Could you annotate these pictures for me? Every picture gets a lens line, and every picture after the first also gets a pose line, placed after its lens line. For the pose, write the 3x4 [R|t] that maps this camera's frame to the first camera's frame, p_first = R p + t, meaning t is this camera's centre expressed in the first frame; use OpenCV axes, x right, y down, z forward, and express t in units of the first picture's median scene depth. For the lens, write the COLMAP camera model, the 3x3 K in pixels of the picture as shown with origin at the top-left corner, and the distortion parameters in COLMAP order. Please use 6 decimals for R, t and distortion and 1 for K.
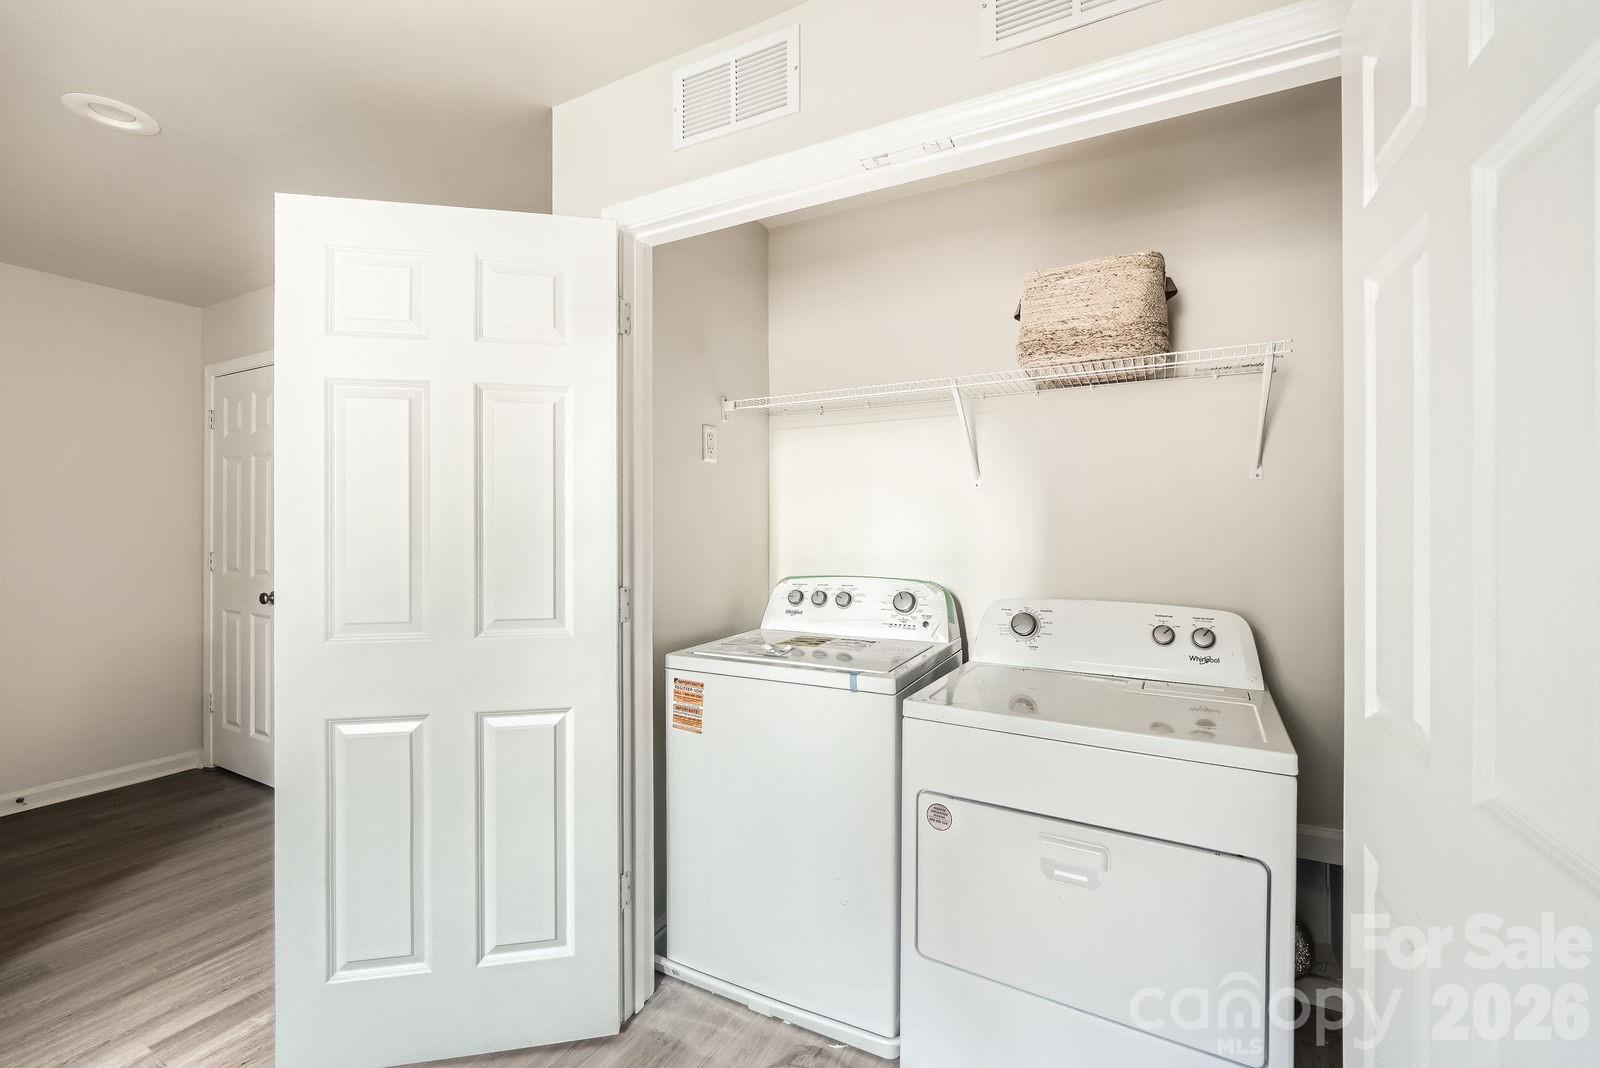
lens RADIAL K [[682.7, 0, 801.1], [0, 682.7, 527.4], [0, 0, 1]] dist [-0.003209, 0.002904]
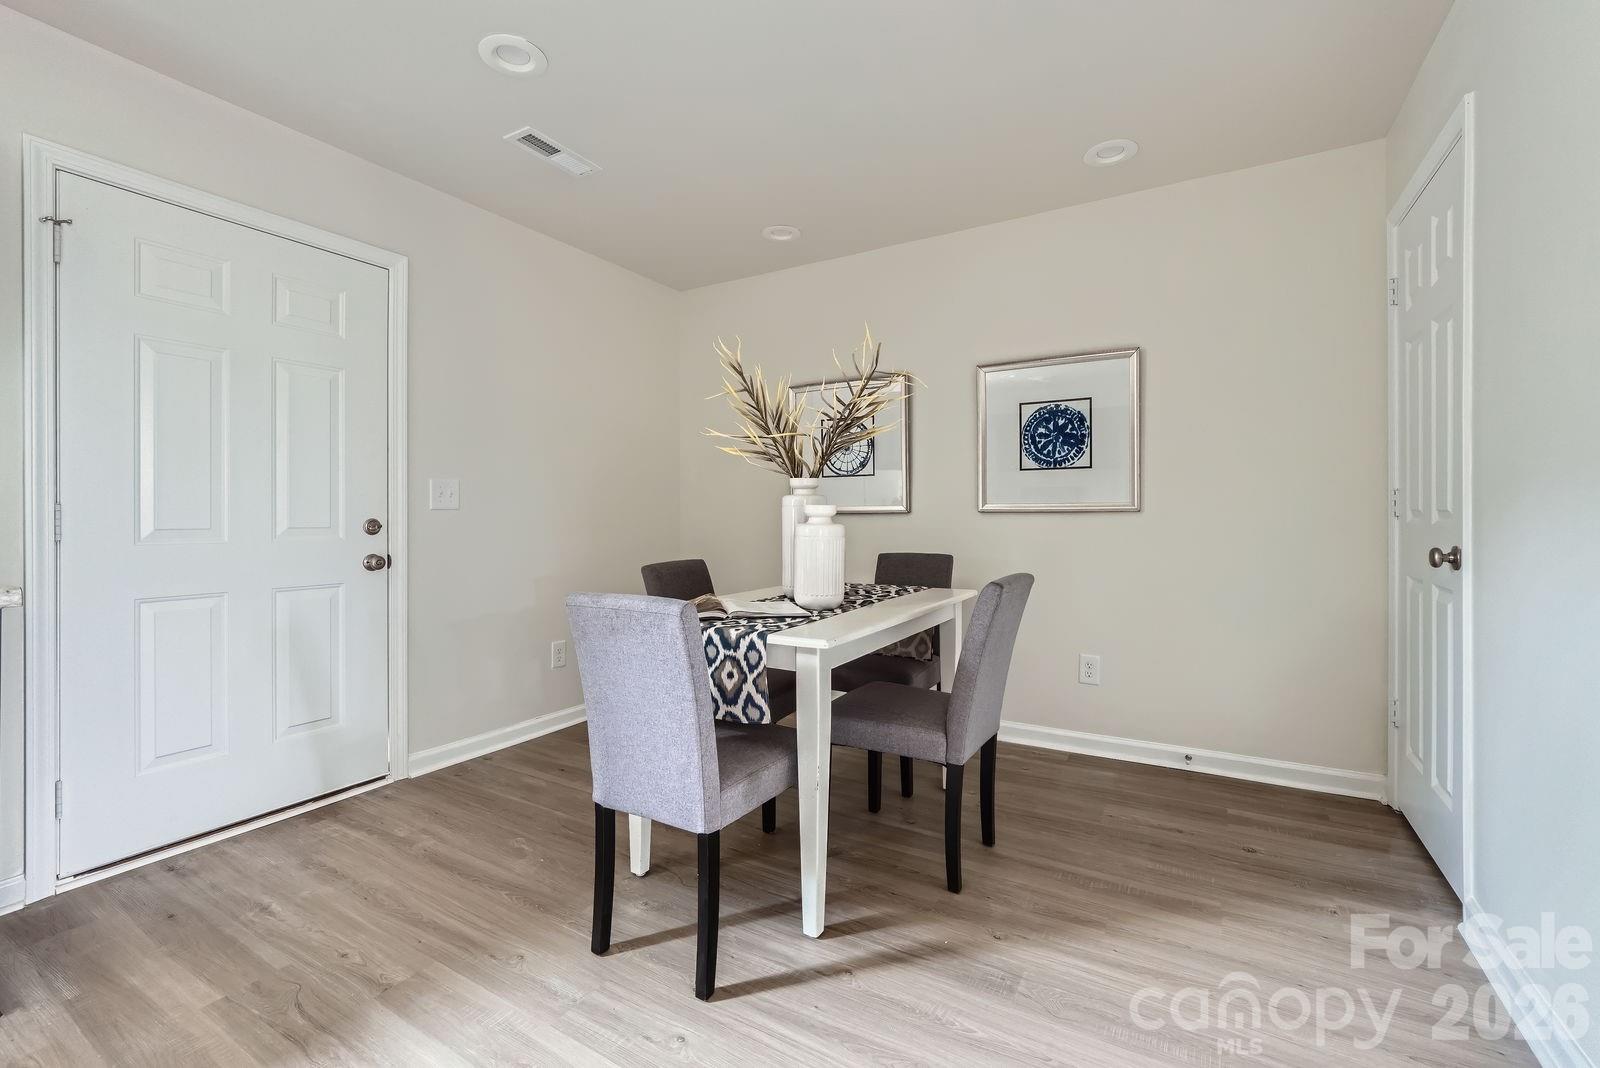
lens RADIAL K [[682.7, 0, 791.4], [0, 682.7, 520.9], [0, 0, 1]] dist [-0.003209, 0.002904]
pose [[-0.027551, 0.004509, -0.999610, -0.200866], [0.004619, 0.999980, 0.004383, 0.070008], [0.999610, -0.004497, -0.027571, 0.482041]]
